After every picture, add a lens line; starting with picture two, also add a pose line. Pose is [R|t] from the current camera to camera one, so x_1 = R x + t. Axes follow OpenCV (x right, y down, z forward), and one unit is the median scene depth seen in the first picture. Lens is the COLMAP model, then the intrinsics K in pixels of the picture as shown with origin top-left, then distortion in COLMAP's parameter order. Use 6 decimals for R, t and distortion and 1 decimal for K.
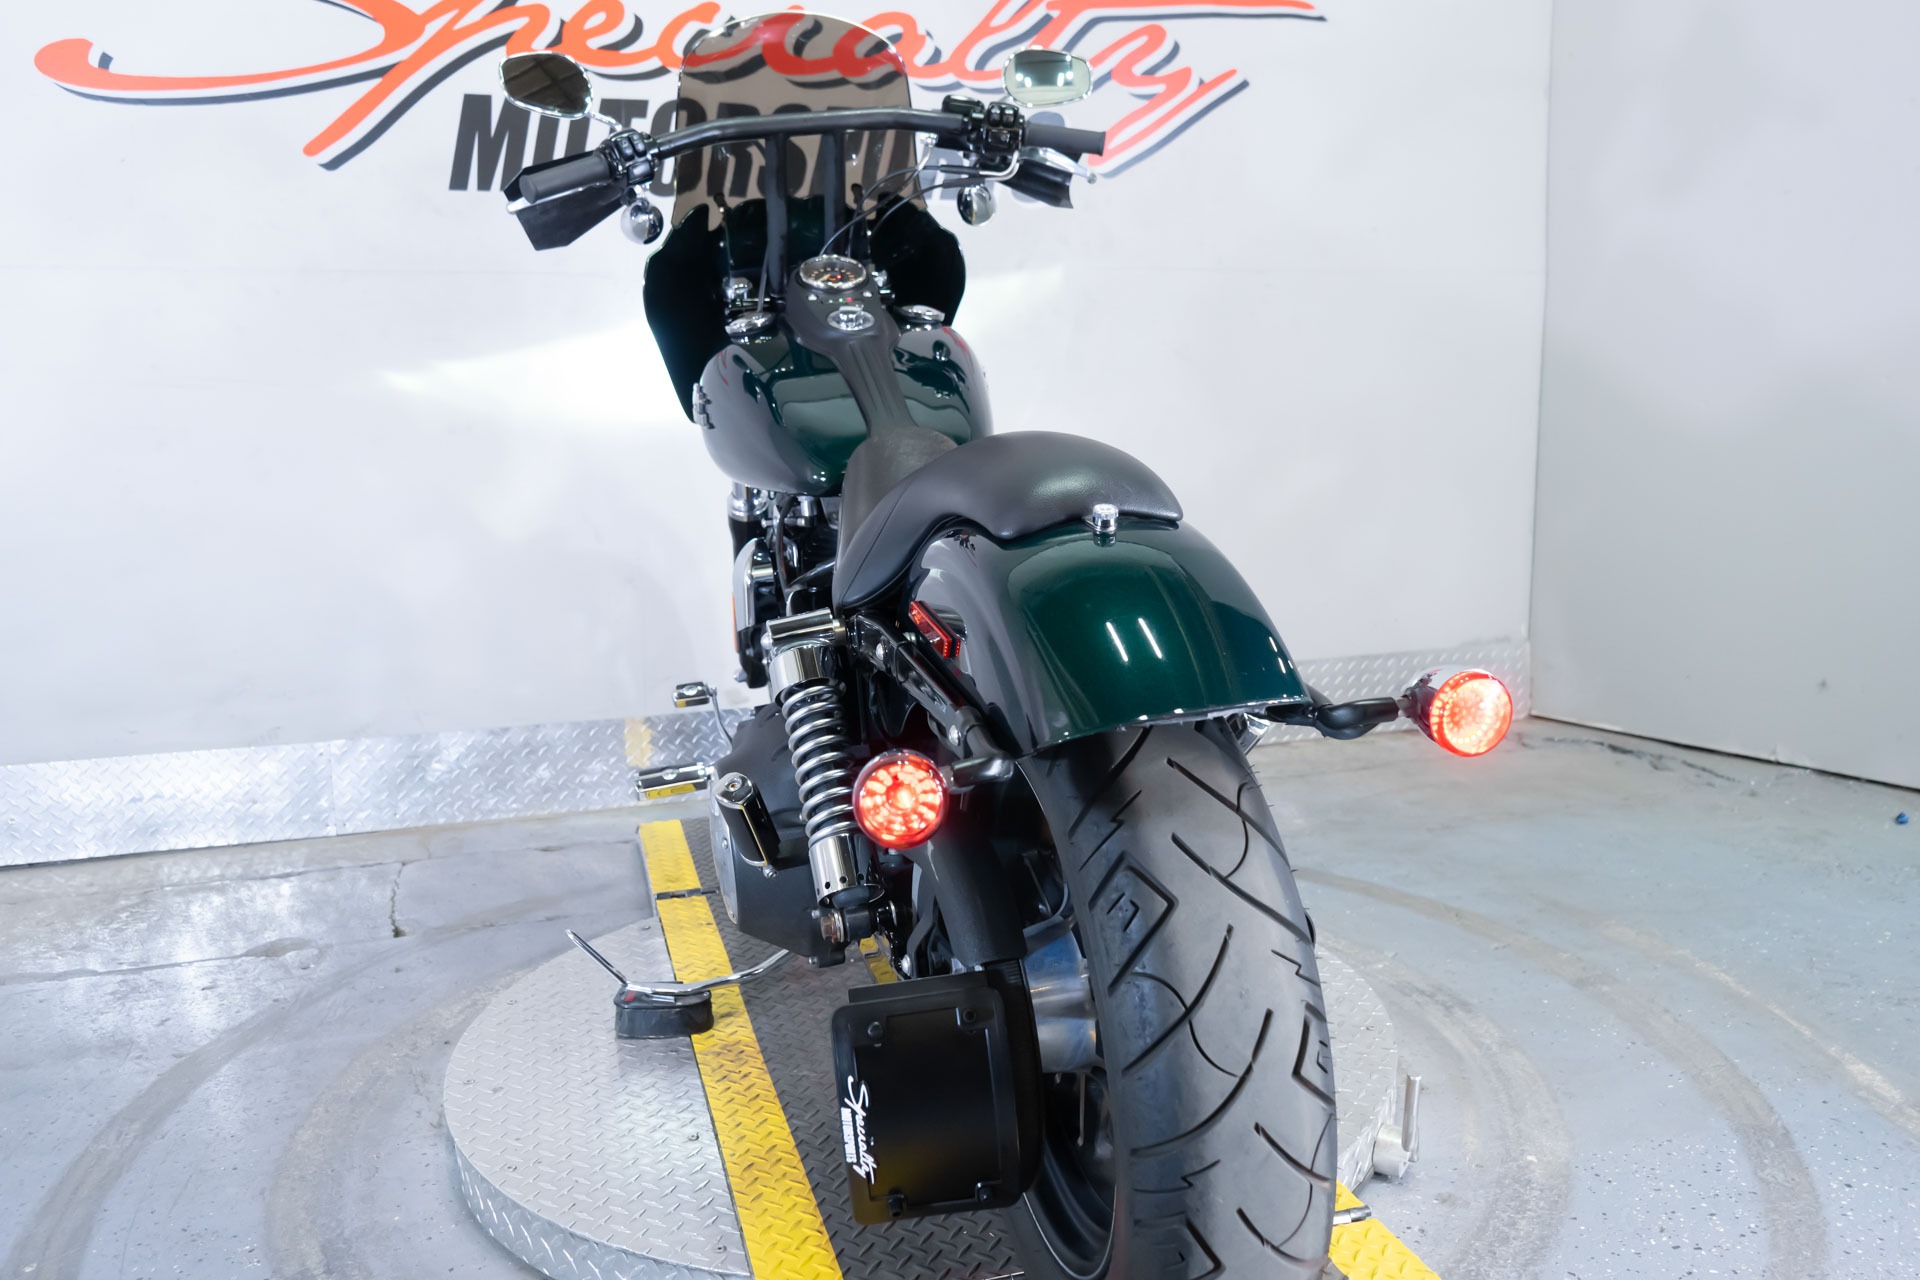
lens RADIAL K [[1531.7, 0, 960.0], [0, 1531.7, 640.0], [0, 0, 1]] dist [0.002484, -0.001852]
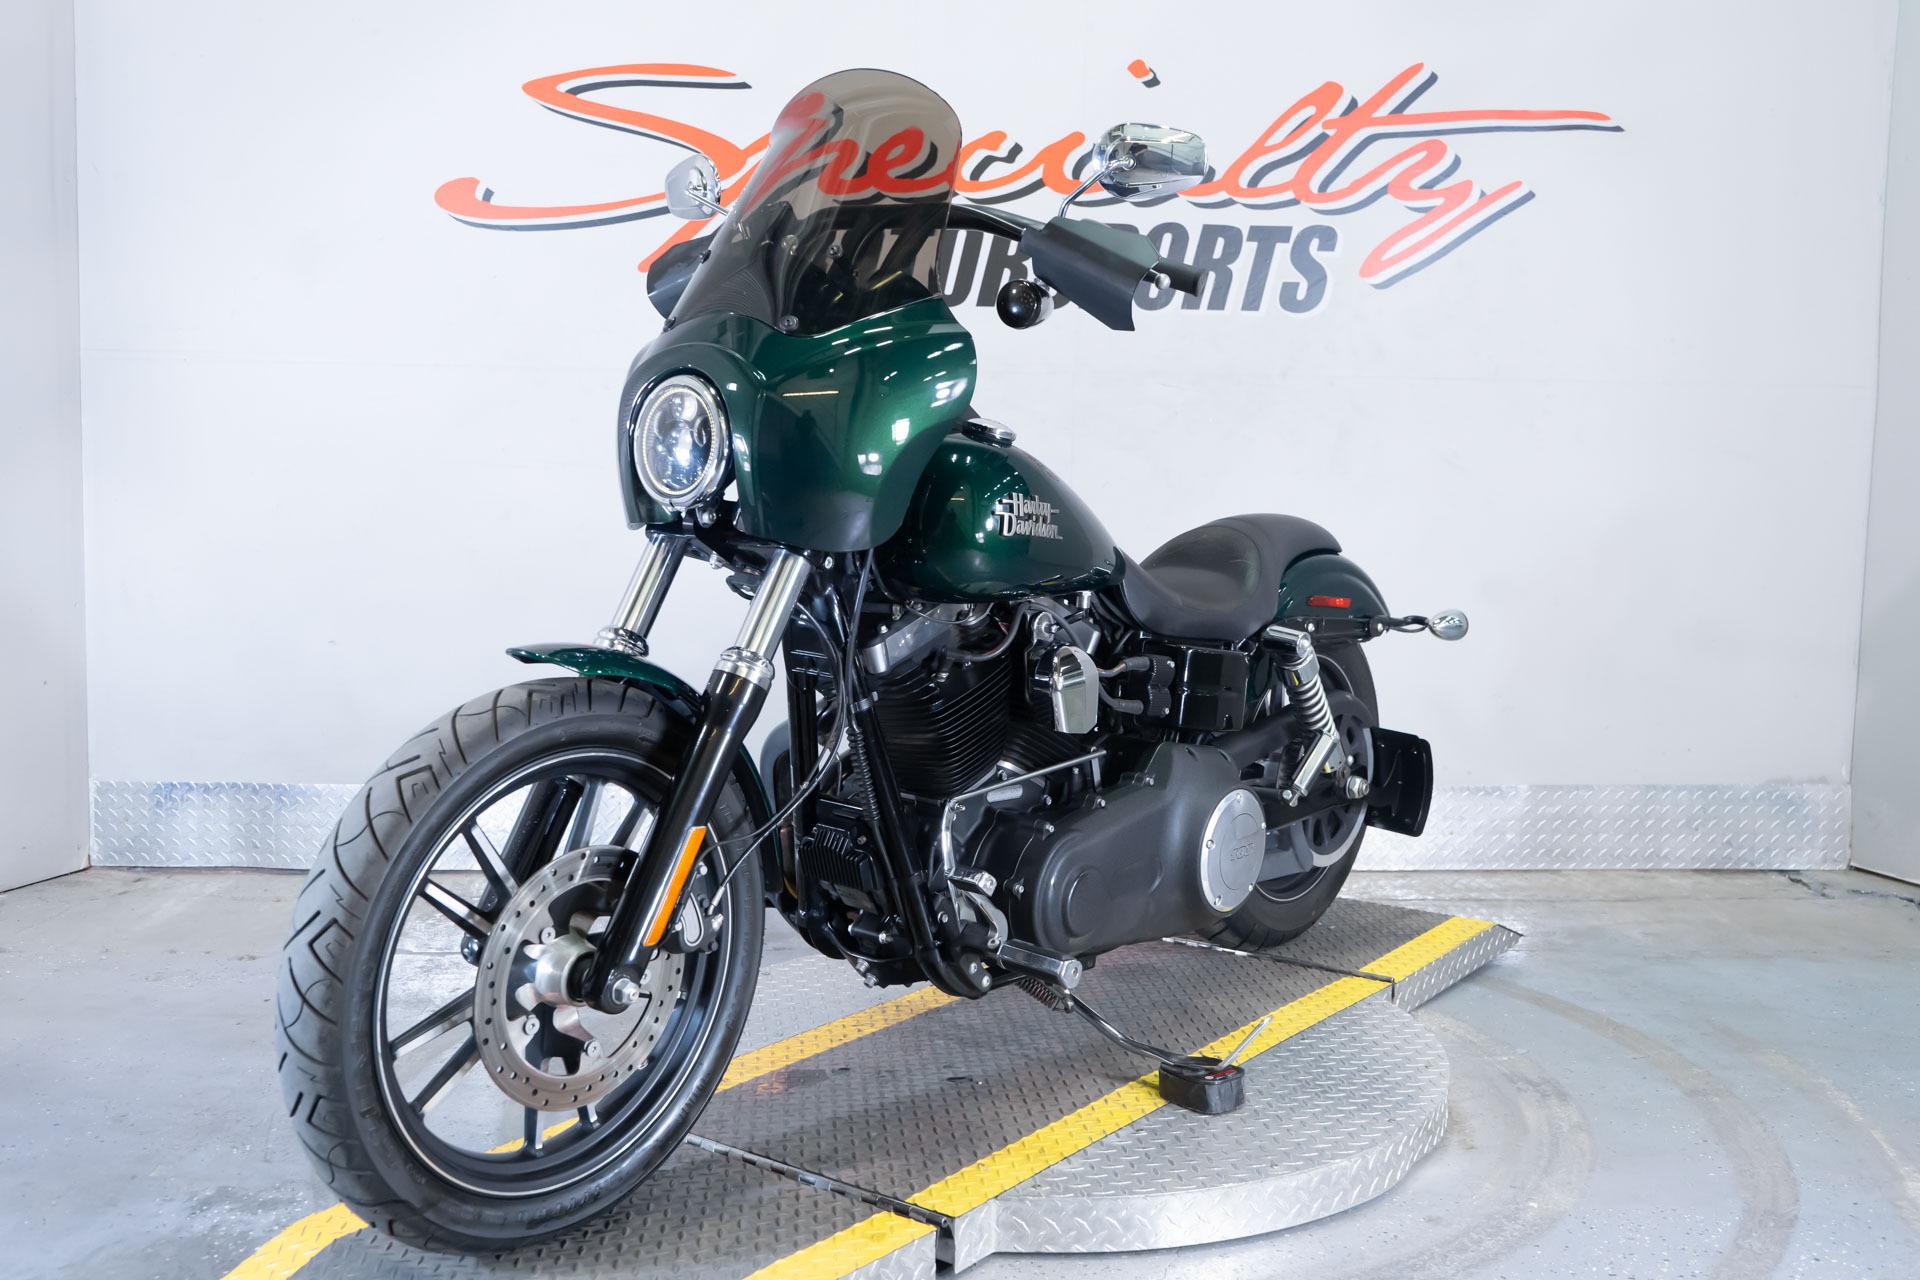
lens RADIAL K [[1825.9, 0, 960.0], [0, 1825.9, 640.0], [0, 0, 1]] dist [-0.005155, 0.016851]
pose [[0.966972, 0.054709, -0.248942, 0.157276], [-0.071063, 0.995831, -0.057182, 0.019499], [0.244776, 0.072984, 0.966829, -0.238303]]
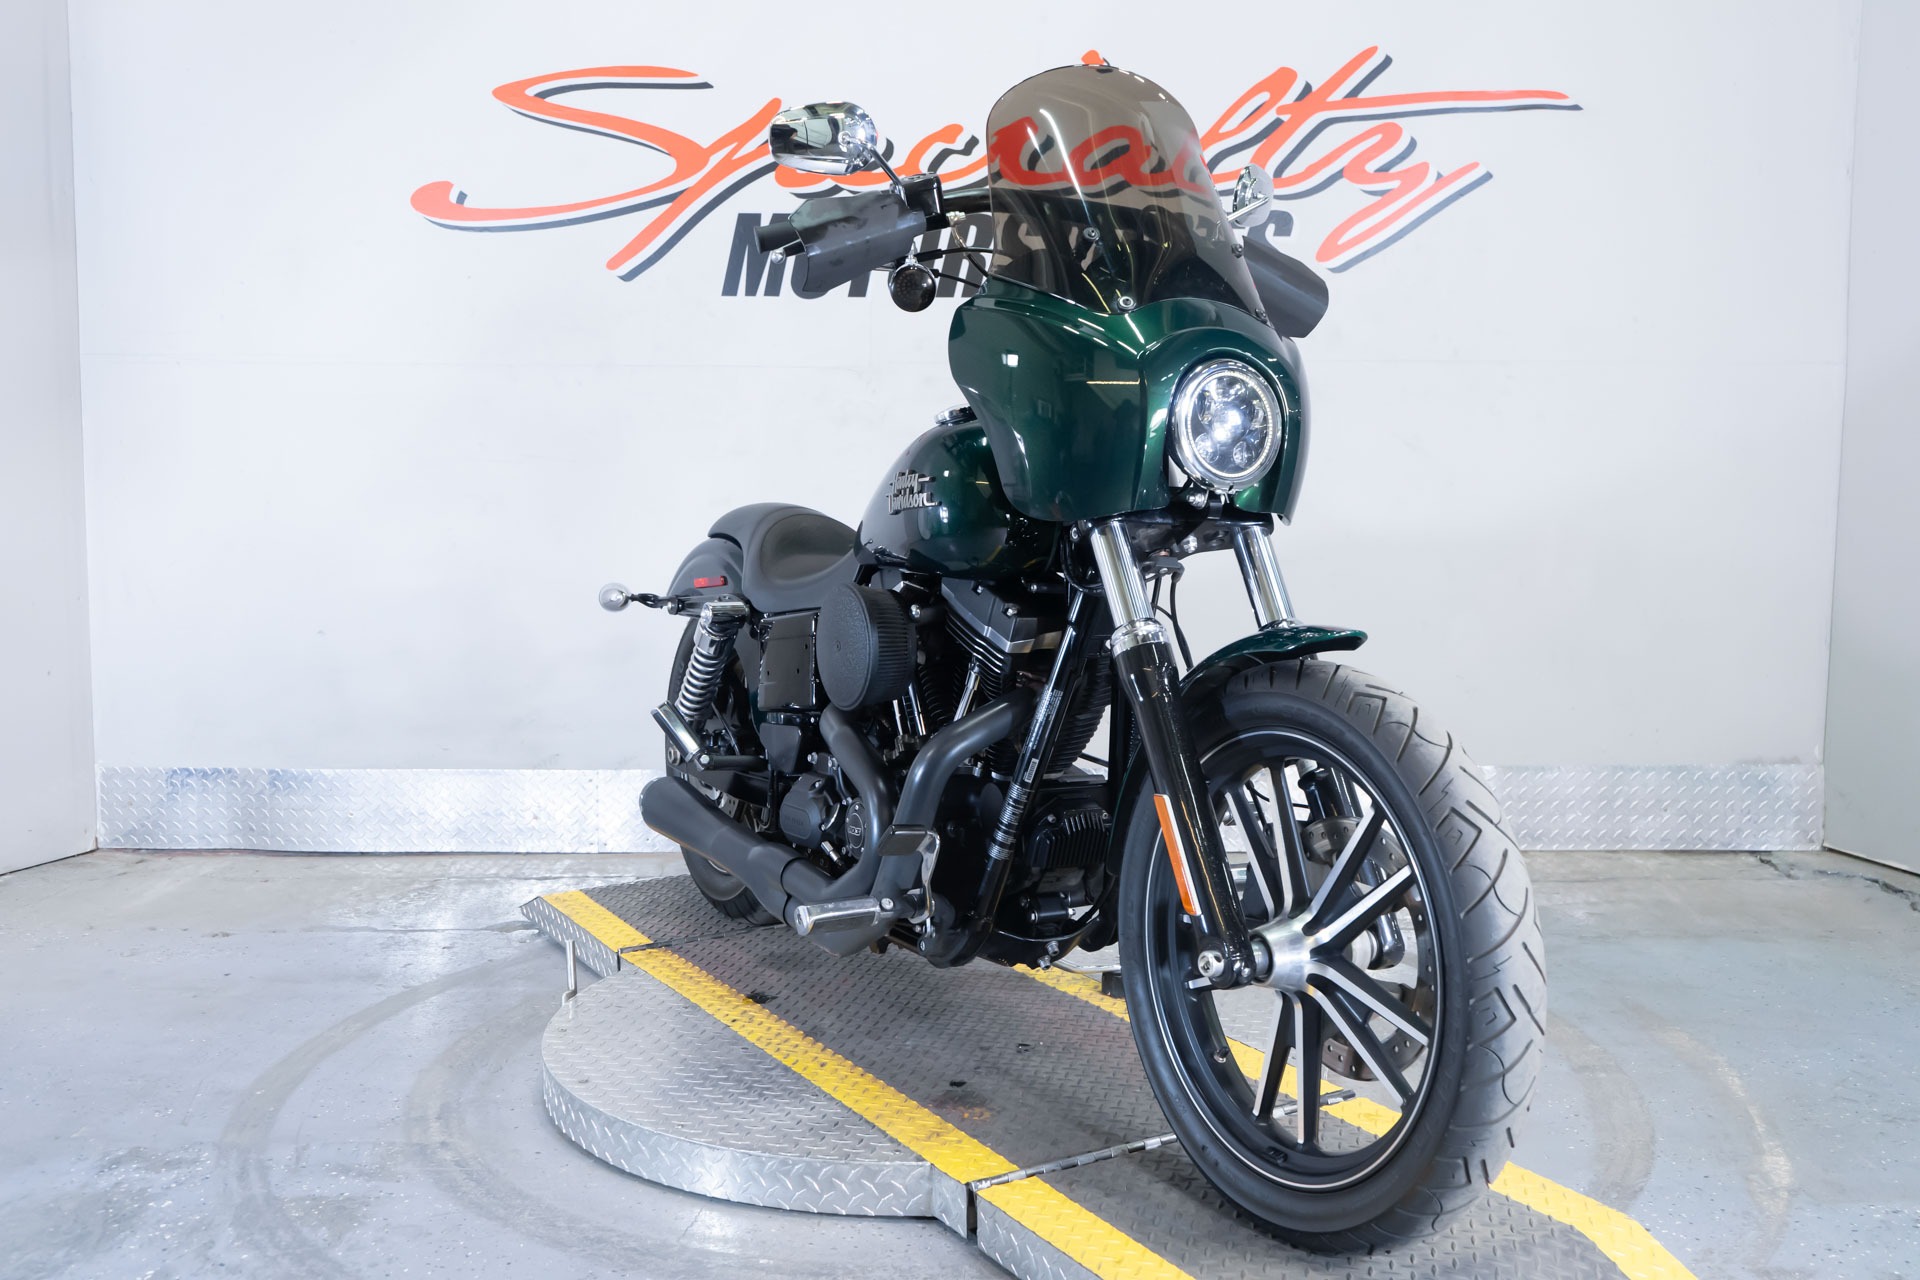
lens RADIAL K [[1825.9, 0, 960.0], [0, 1825.9, 640.0], [0, 0, 1]] dist [-0.005155, 0.016851]
pose [[0.951836, 0.049371, -0.302607, 0.263967], [-0.066460, 0.996708, -0.046430, 0.015074], [0.299319, 0.064305, 0.951984, -0.232772]]
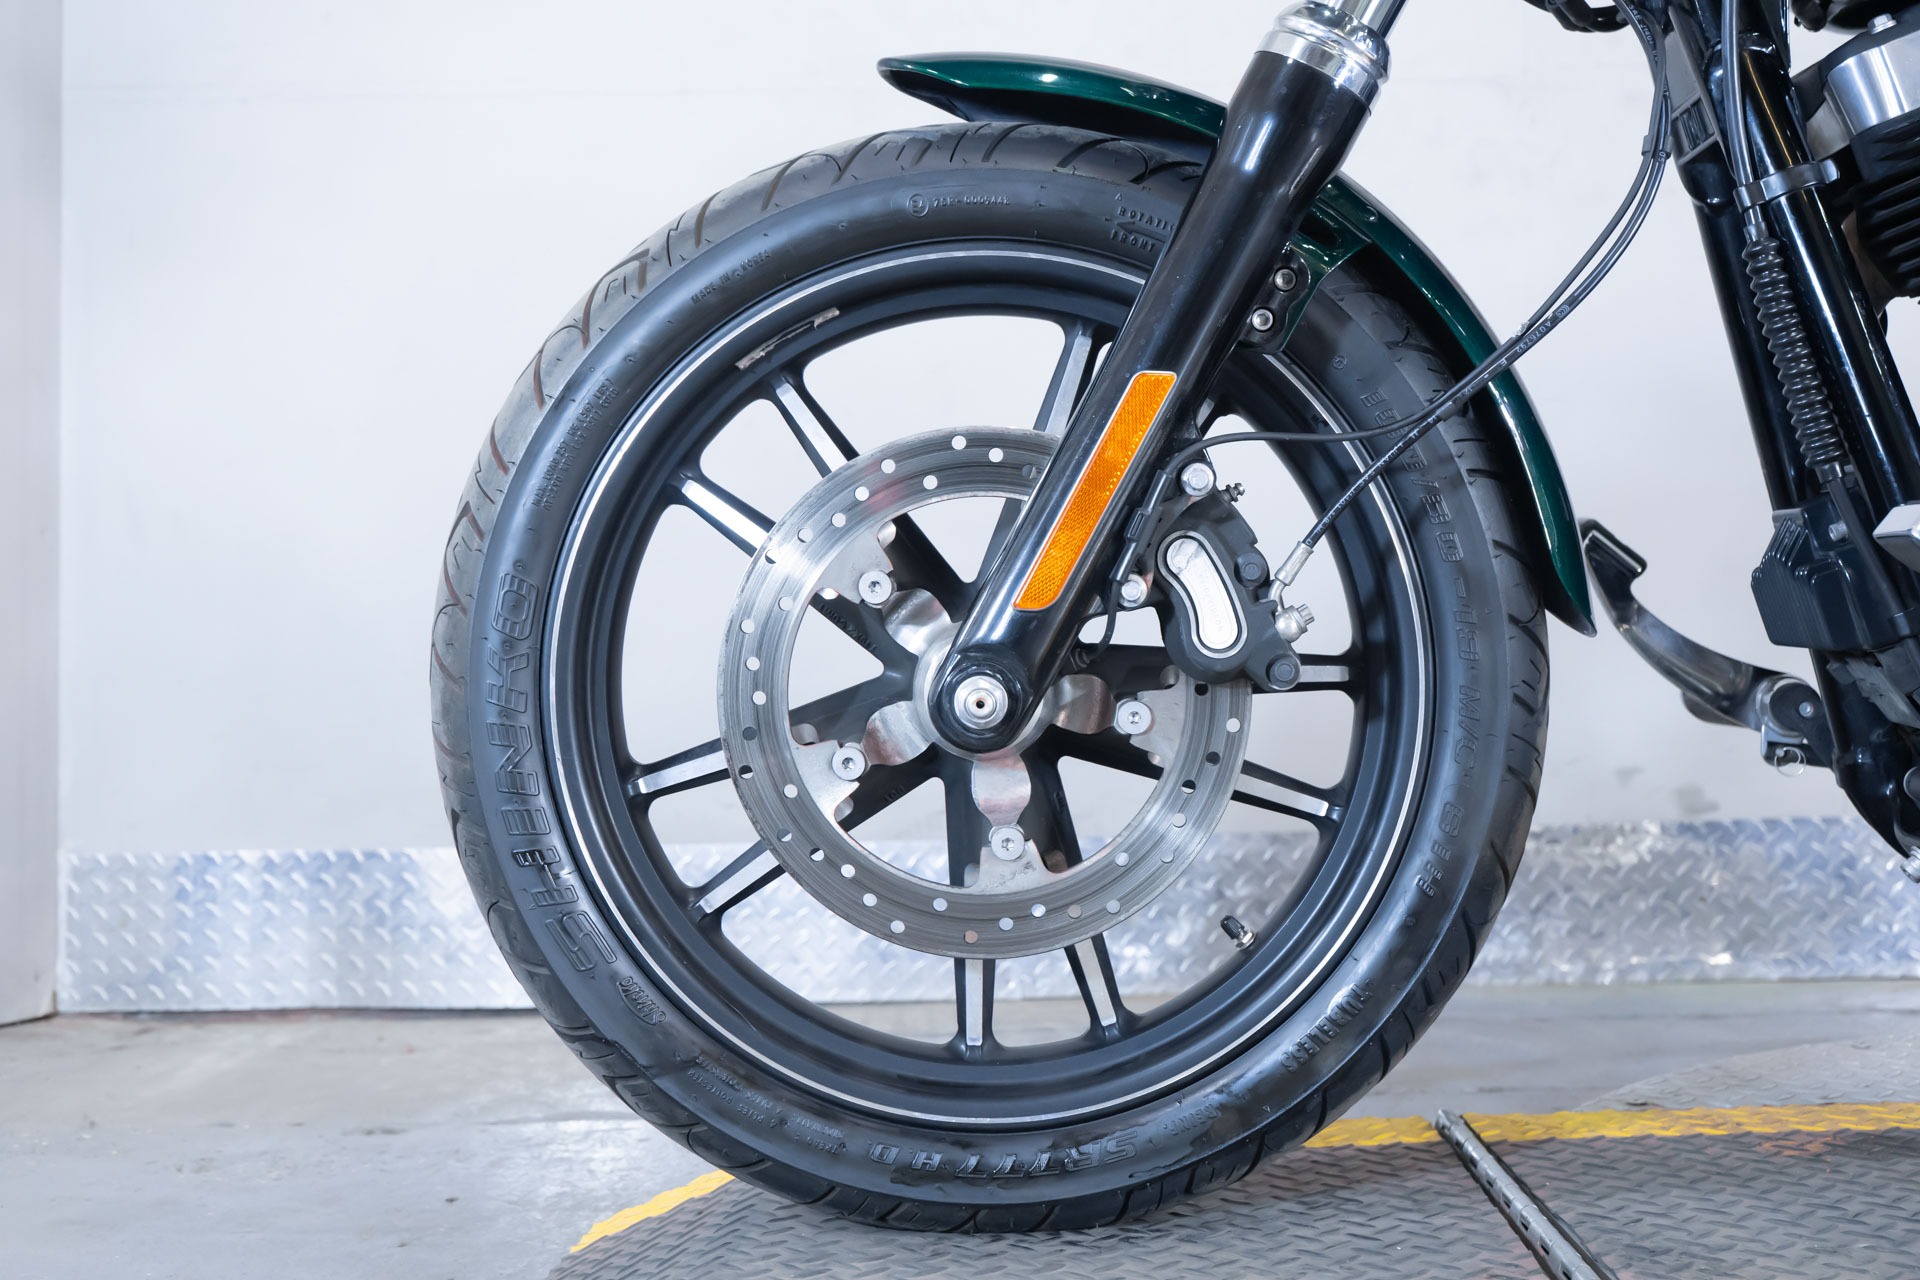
lens RADIAL K [[2109.2, 0, 960.0], [0, 2109.2, 640.0], [0, 0, 1]] dist [0.008788, 0.016809]
pose [[0.956886, -0.007074, -0.290377, -0.195733], [-0.046249, 0.983239, -0.176360, 0.142081], [0.286757, 0.182186, 0.940520, 0.198209]]
